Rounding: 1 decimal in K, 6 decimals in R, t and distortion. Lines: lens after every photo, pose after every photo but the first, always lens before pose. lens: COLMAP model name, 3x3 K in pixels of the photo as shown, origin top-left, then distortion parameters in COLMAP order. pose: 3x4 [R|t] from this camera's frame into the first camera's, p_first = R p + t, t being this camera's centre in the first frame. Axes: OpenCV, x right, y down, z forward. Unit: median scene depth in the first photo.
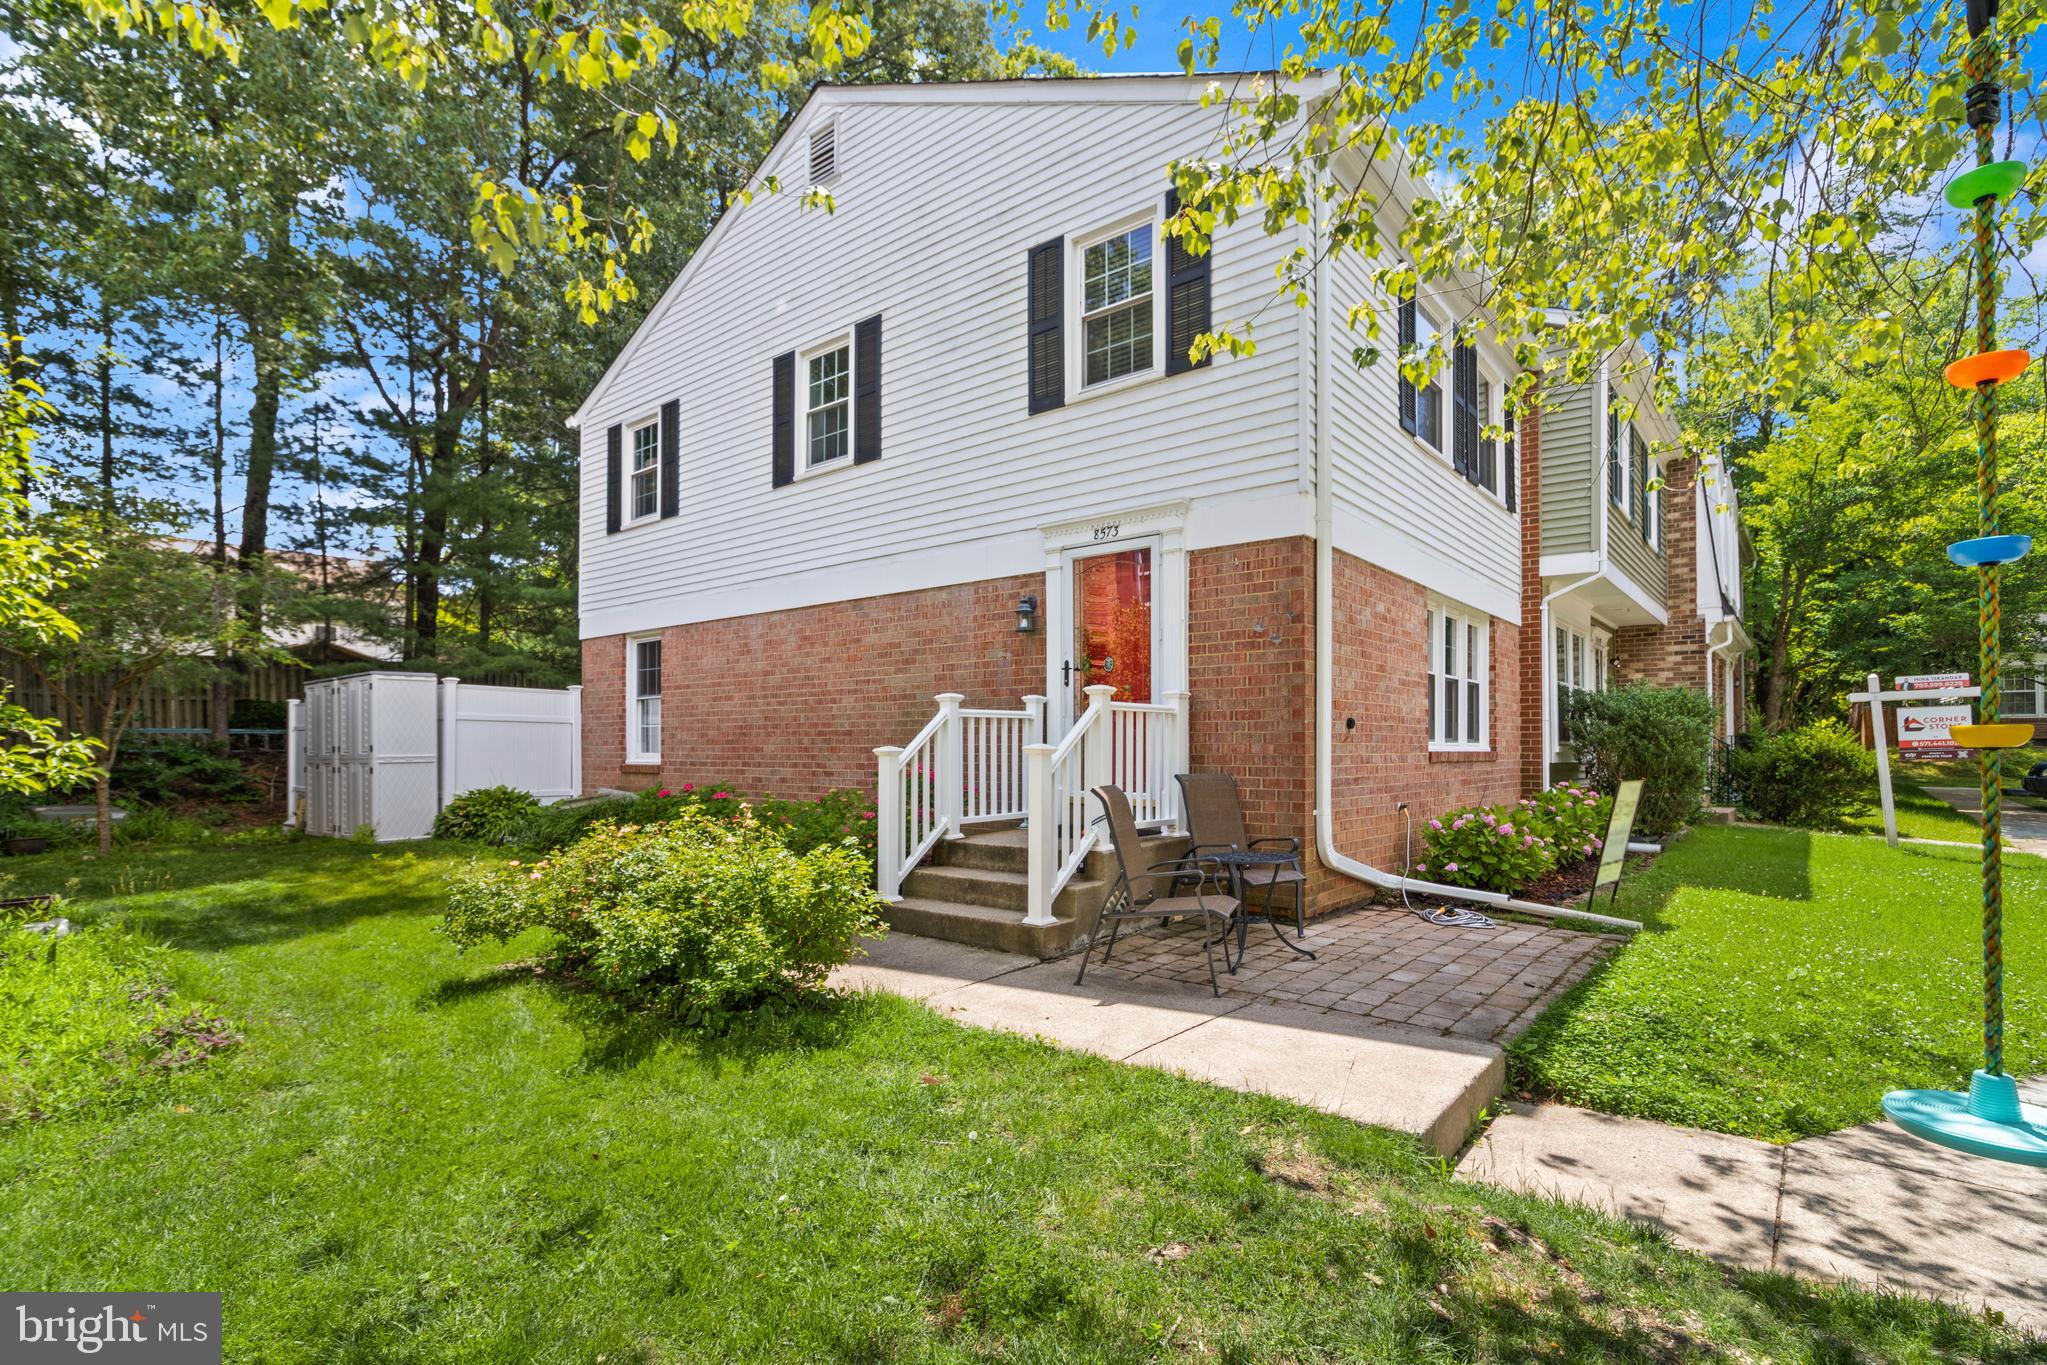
lens RADIAL K [[964.5, 0, 1022.2], [0, 964.5, 728.7], [0, 0, 1]] dist [-0.000911, -0.000015]
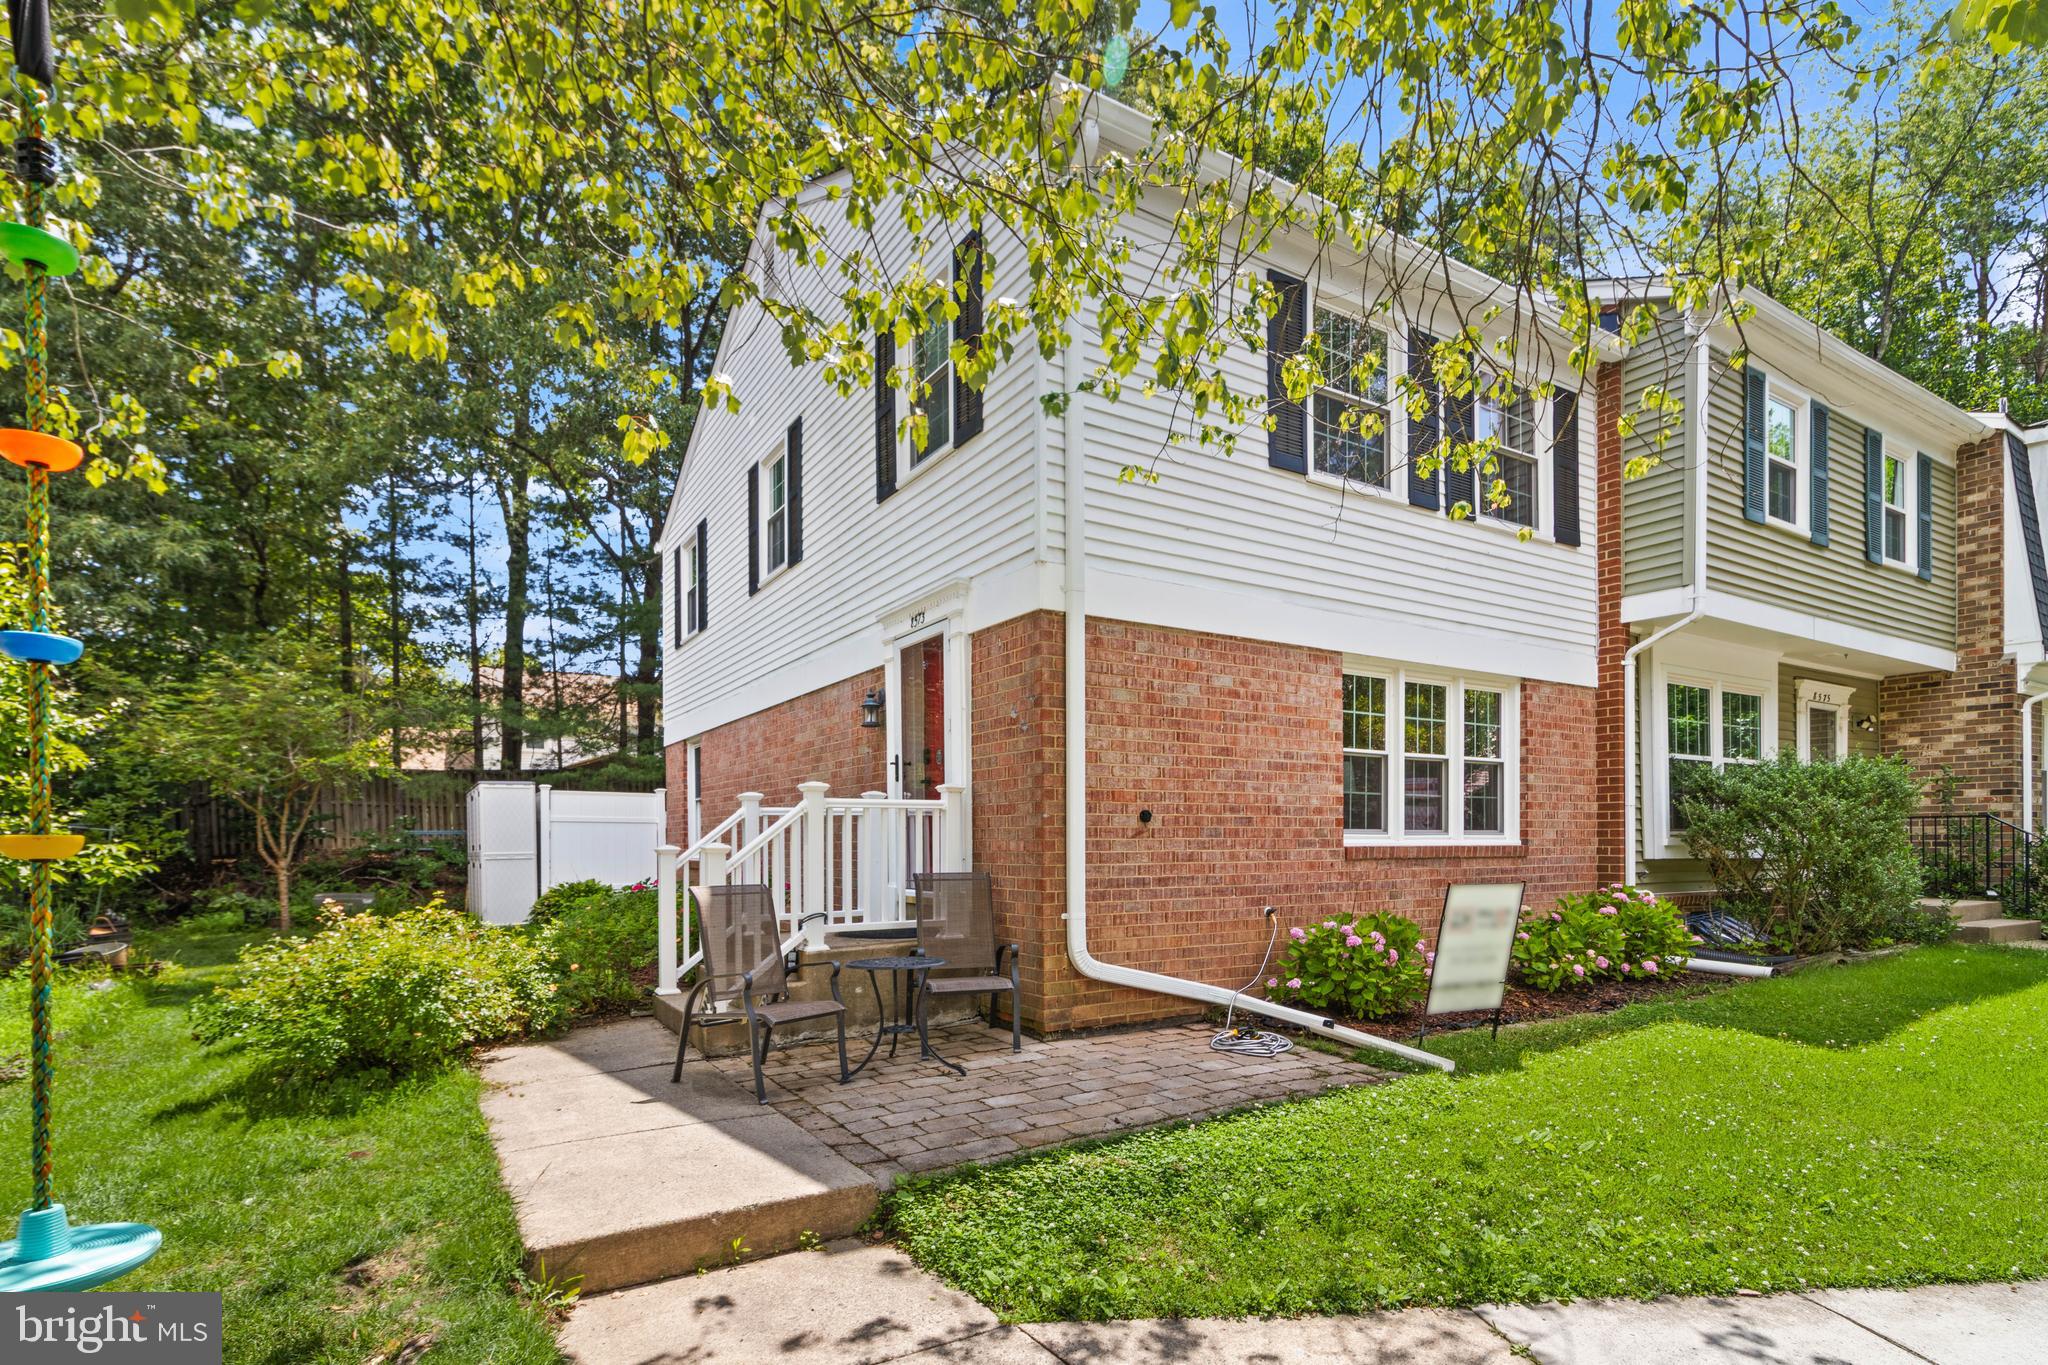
lens RADIAL K [[1004.9, 0, 1023.4], [0, 1004.9, 838.5], [0, 0, 1]] dist [-0.002097, 0.000227]
pose [[0.945085, -0.006908, -0.326750, 0.475777], [0.012635, 0.999801, 0.015407, -0.000852], [0.326579, -0.018690, 0.944985, 0.082285]]
